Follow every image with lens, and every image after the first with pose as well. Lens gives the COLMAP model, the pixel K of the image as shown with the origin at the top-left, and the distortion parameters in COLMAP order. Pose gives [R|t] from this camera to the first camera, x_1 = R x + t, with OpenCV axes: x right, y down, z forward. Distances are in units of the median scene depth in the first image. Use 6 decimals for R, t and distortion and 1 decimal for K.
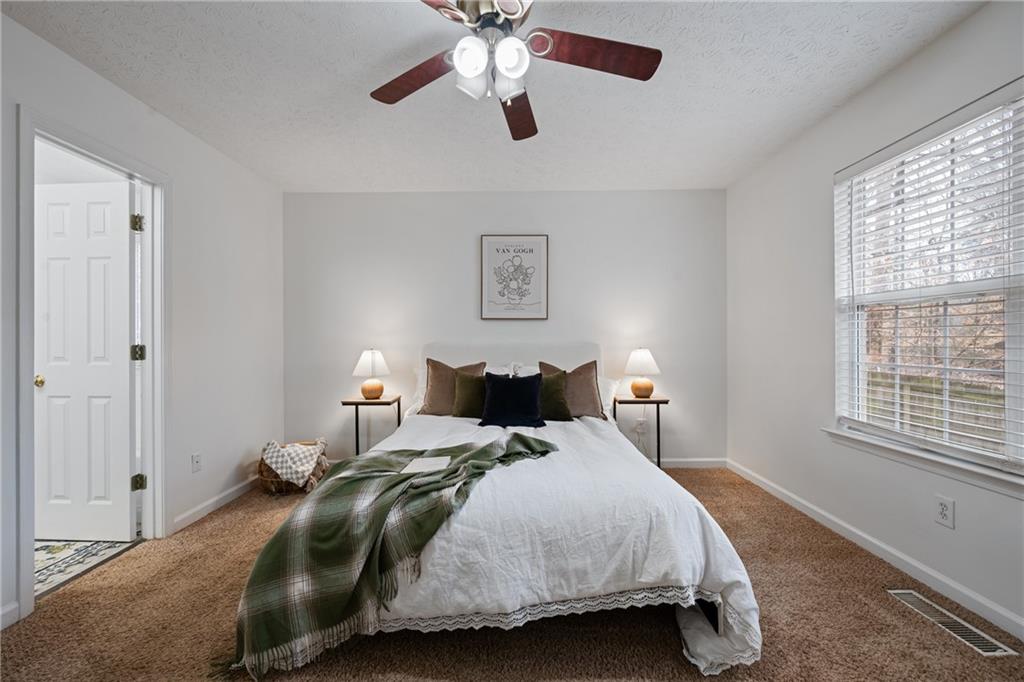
lens RADIAL K [[403.9, 0, 512.0], [0, 403.9, 341.0], [0, 0, 1]] dist [-0.001480, -0.000189]
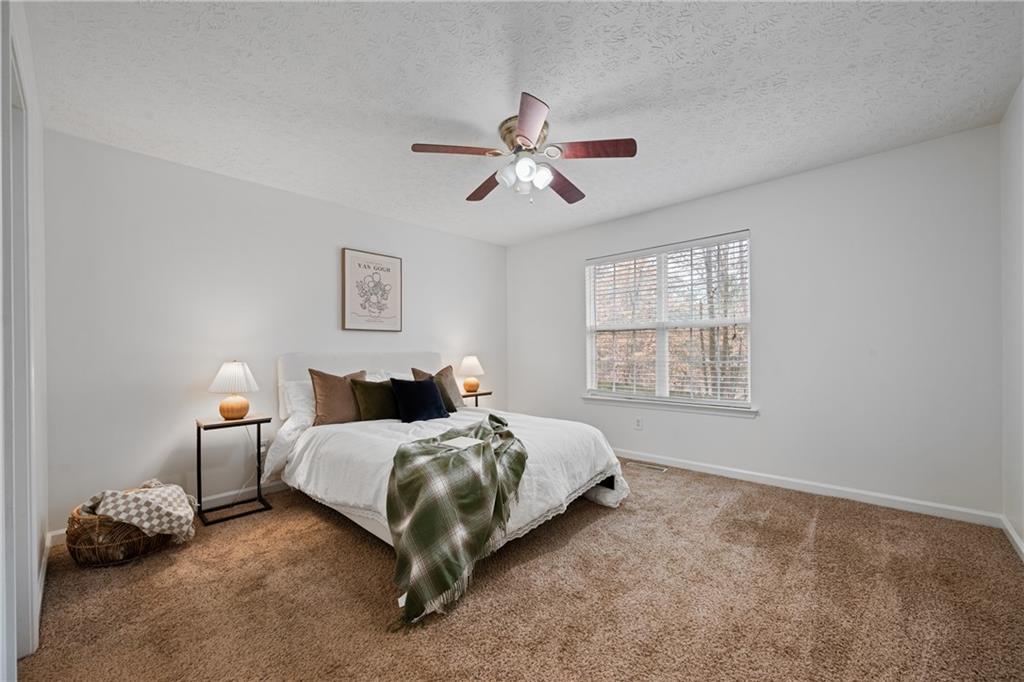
lens RADIAL K [[404.2, 0, 514.3], [0, 404.2, 351.1], [0, 0, 1]] dist [0.000450, 0.000051]
pose [[0.673674, -0.005555, 0.739008, -0.843864], [0.005922, 0.999980, 0.002118, 0.001769], [-0.739005, 0.002950, 0.673693, -0.020818]]
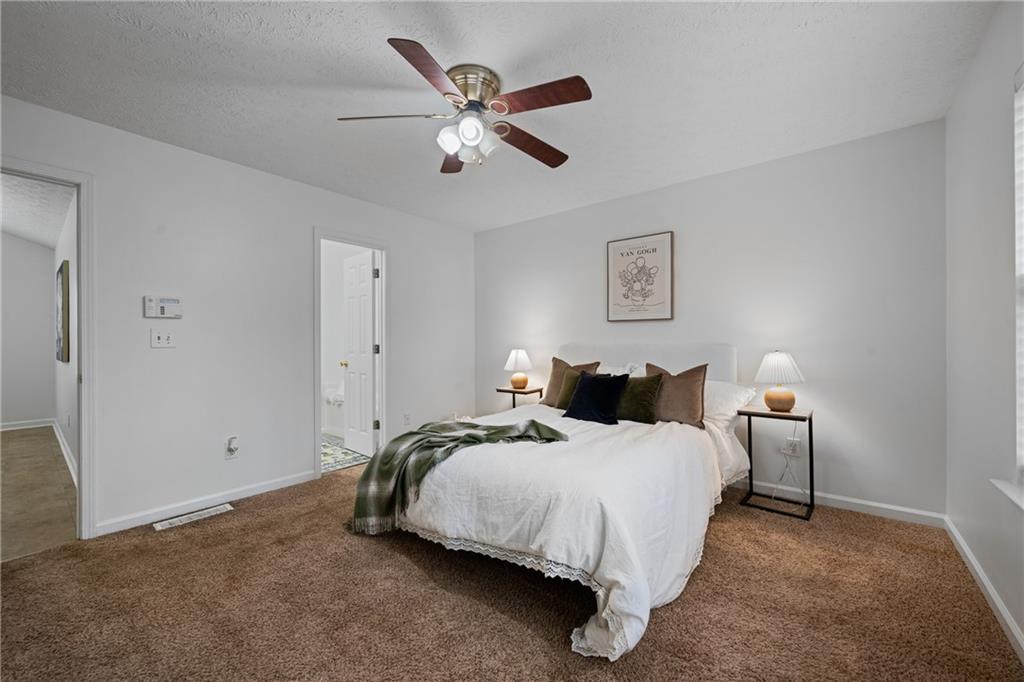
lens RADIAL K [[403.9, 0, 512.0], [0, 403.9, 341.0], [0, 0, 1]] dist [-0.001480, -0.000189]
pose [[0.779389, -0.000318, -0.626540, 0.605948], [0.001348, 0.999998, 0.001170, -0.006676], [0.626539, -0.001756, 0.779388, 0.026208]]
